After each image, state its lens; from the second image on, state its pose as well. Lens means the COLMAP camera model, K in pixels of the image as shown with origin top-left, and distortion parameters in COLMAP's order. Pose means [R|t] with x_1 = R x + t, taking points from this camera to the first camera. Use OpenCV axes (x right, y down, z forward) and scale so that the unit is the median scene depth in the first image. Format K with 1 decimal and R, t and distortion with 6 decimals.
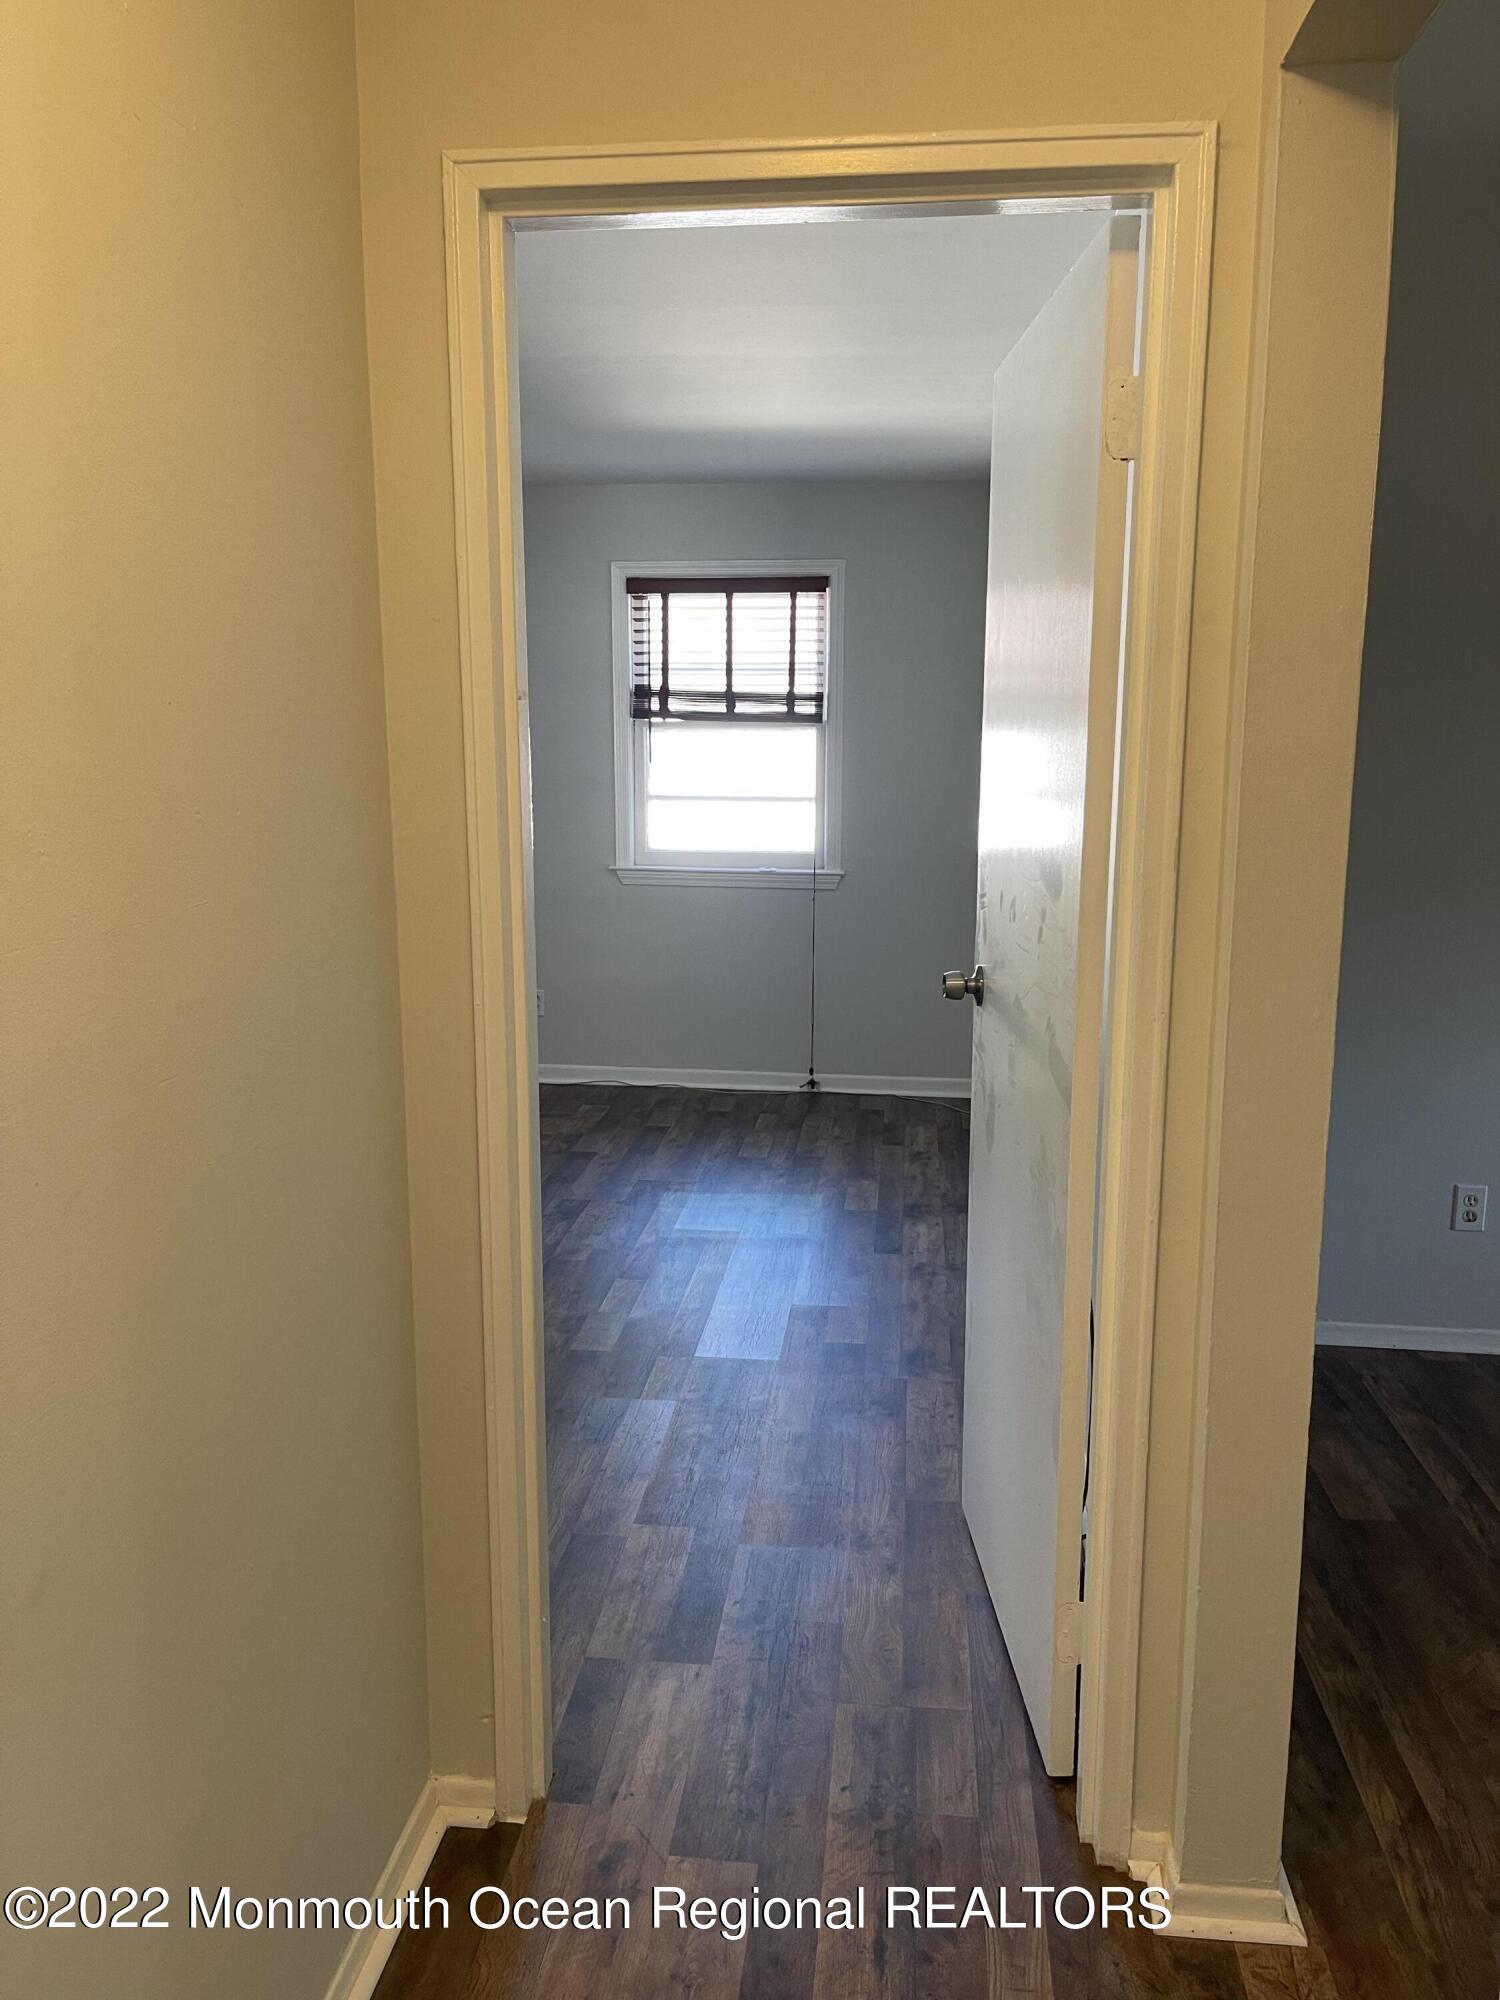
lens RADIAL K [[1493.8, 0, 757.2], [0, 1493.8, 1000.5], [0, 0, 1]] dist [0.048071, -0.083475]
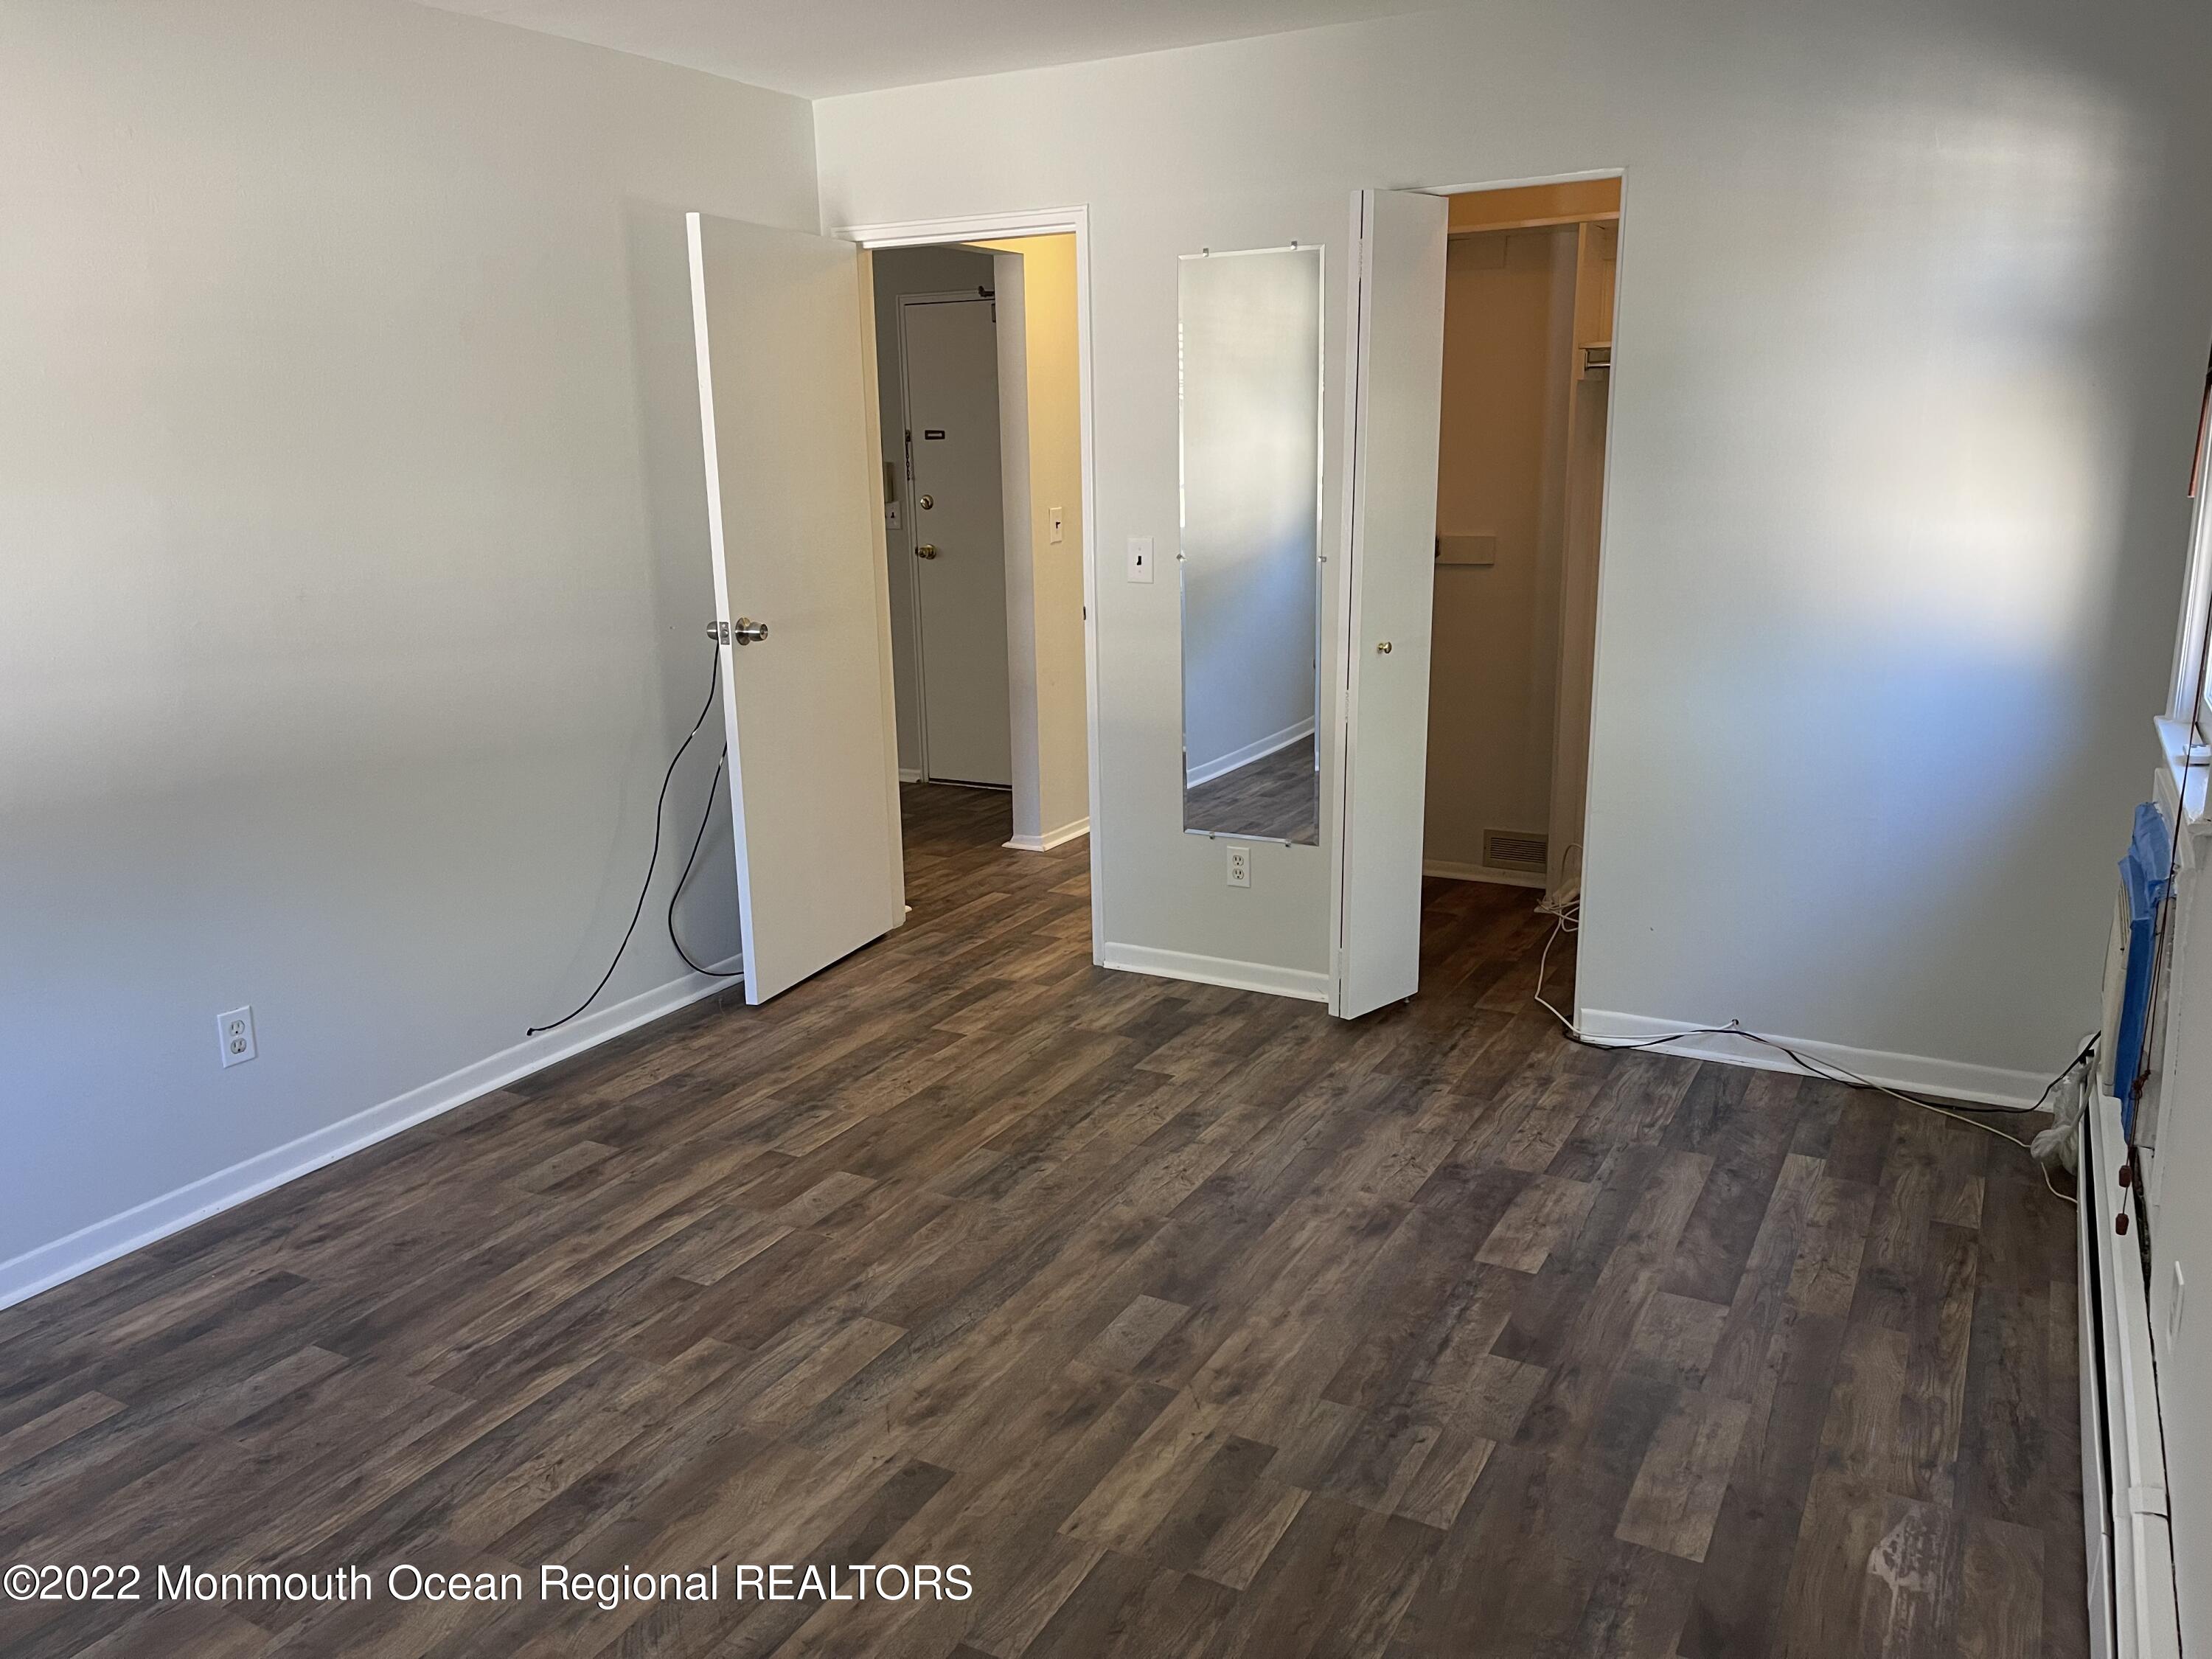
lens RADIAL K [[1652.2, 0, 1103.9], [0, 1652.2, 825.6], [0, 0, 1]] dist [0.048071, -0.083475]
pose [[-0.920728, -0.080801, 0.381747, -0.350331], [0.075586, 0.922863, 0.377639, -0.182167], [-0.382814, 0.376558, -0.843598, 0.988205]]
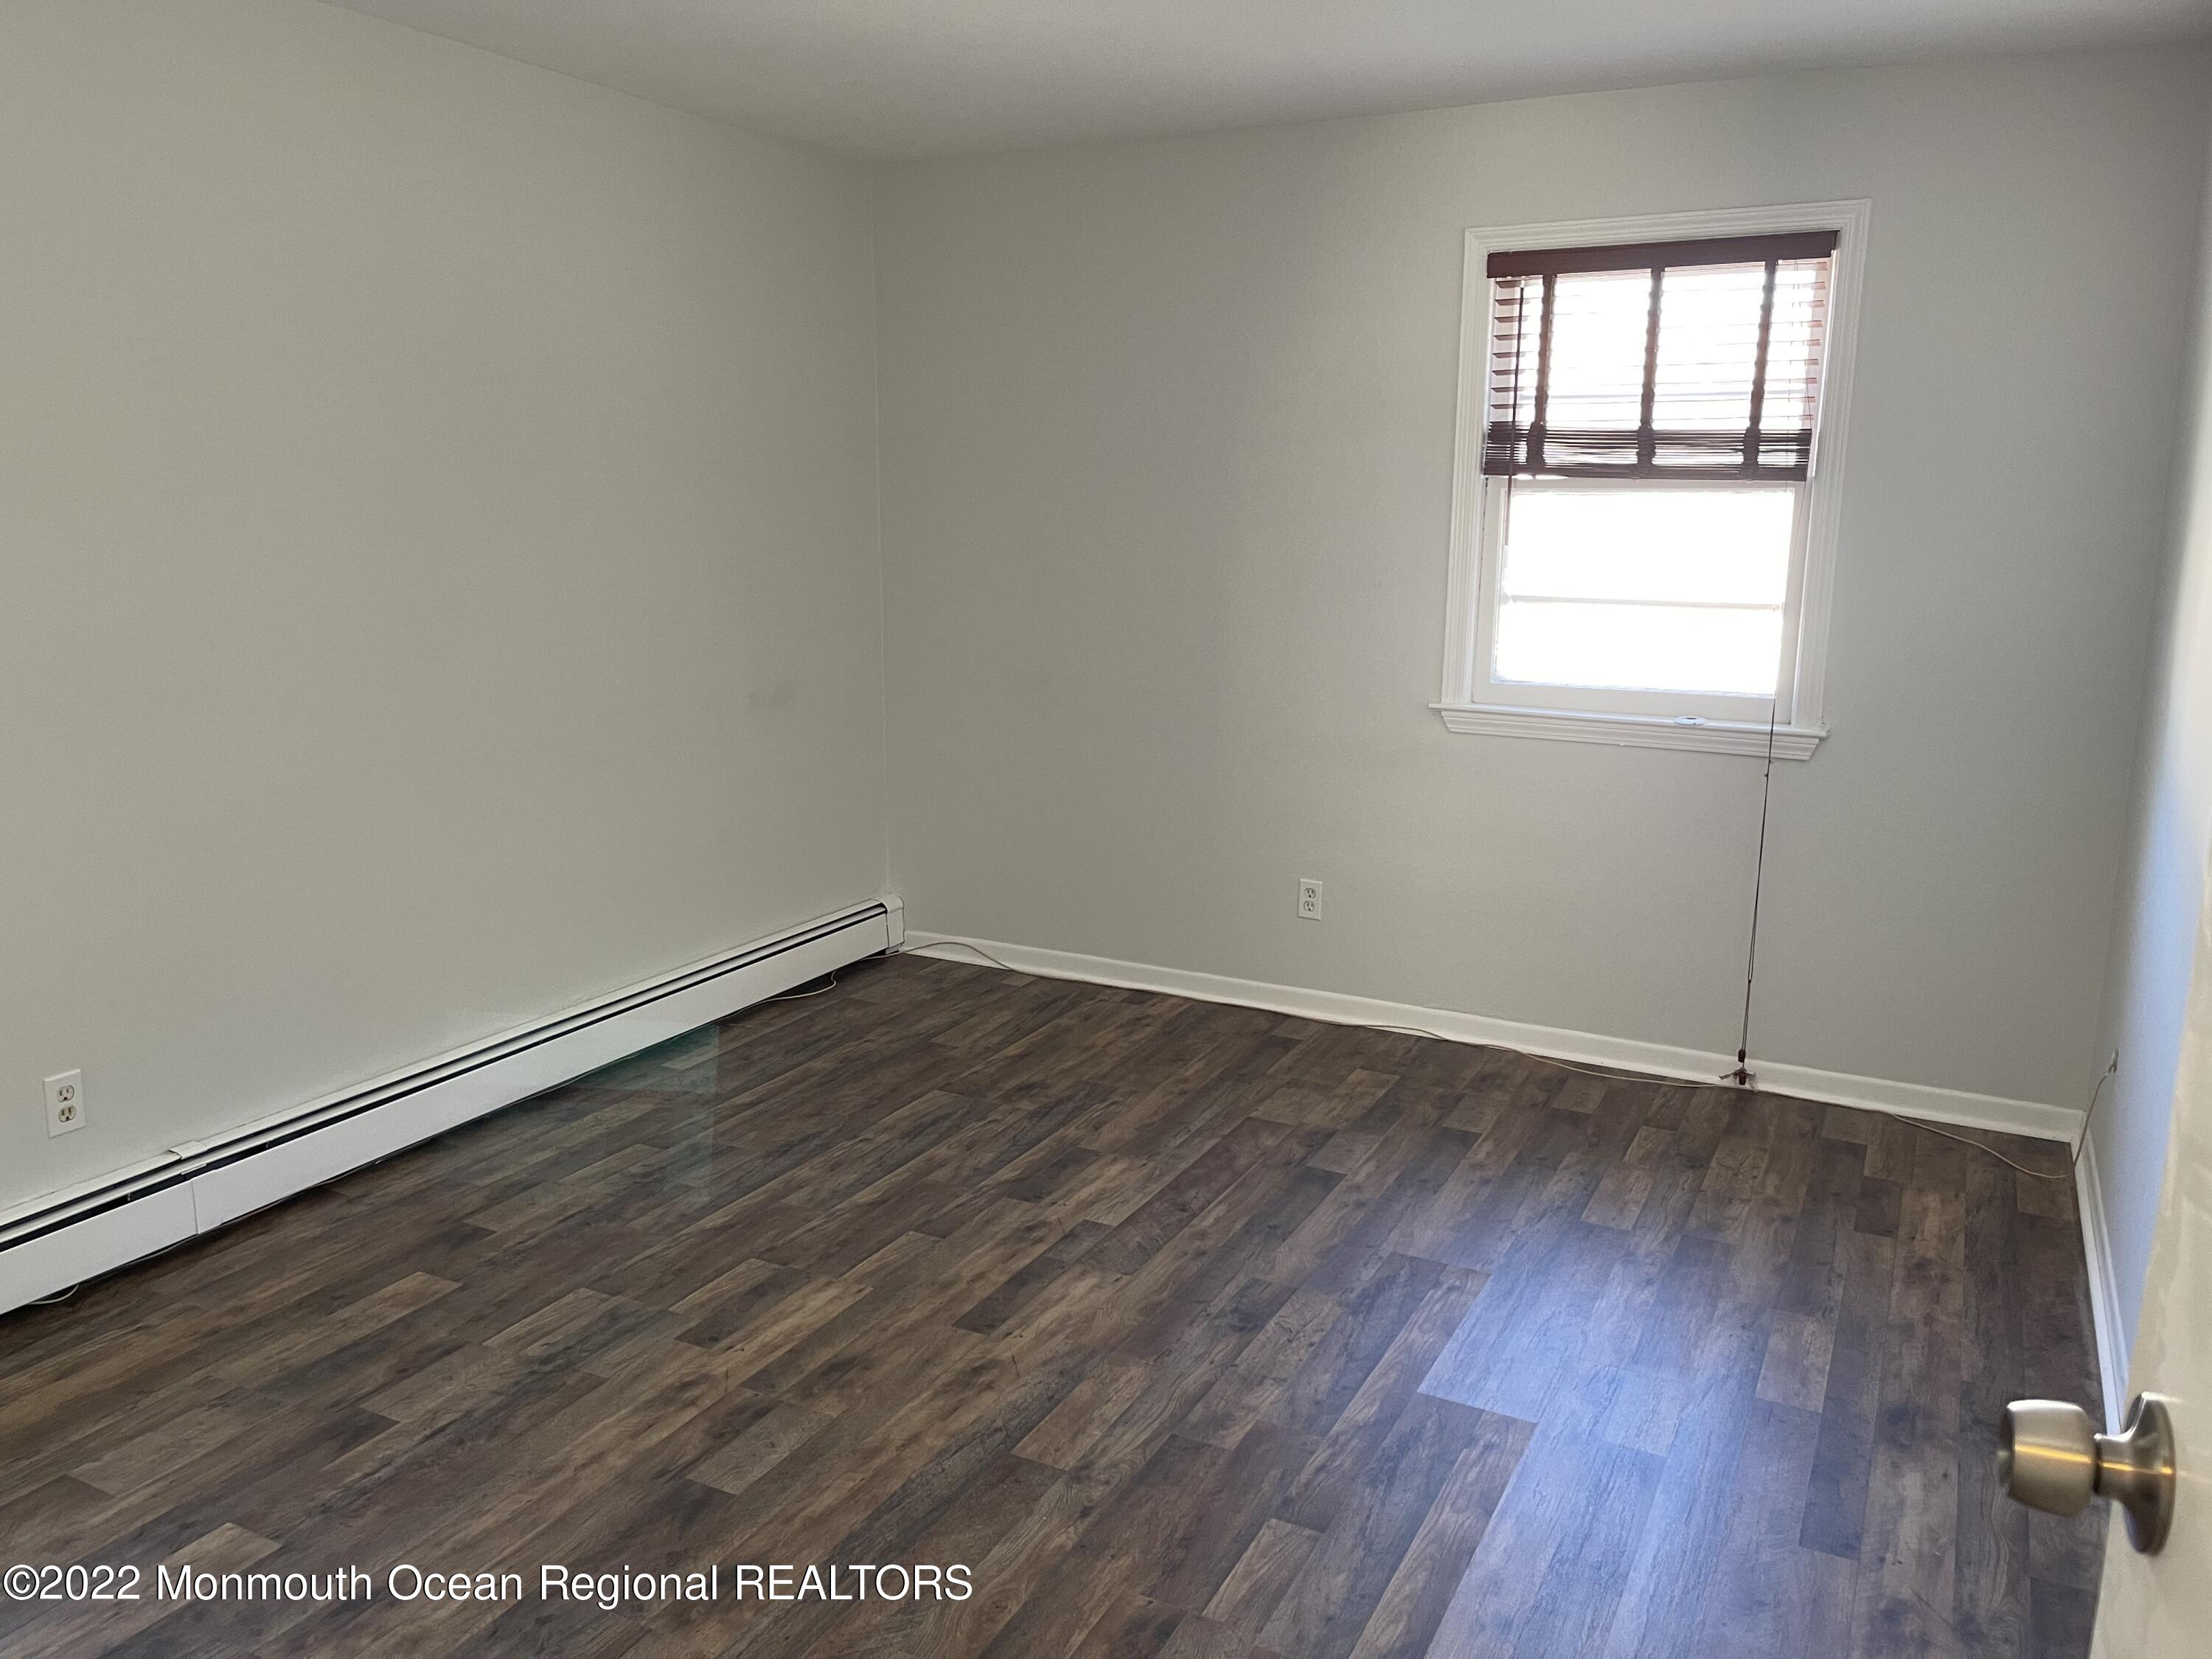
lens RADIAL K [[1652.2, 0, 1083.0], [0, 1652.2, 830.9], [0, 0, 1]] dist [0.048071, -0.083475]
pose [[0.927491, 0.074437, -0.366360, 0.029489], [-0.065869, 0.997184, 0.035851, -0.051903], [0.367997, -0.009120, 0.929782, 0.279922]]
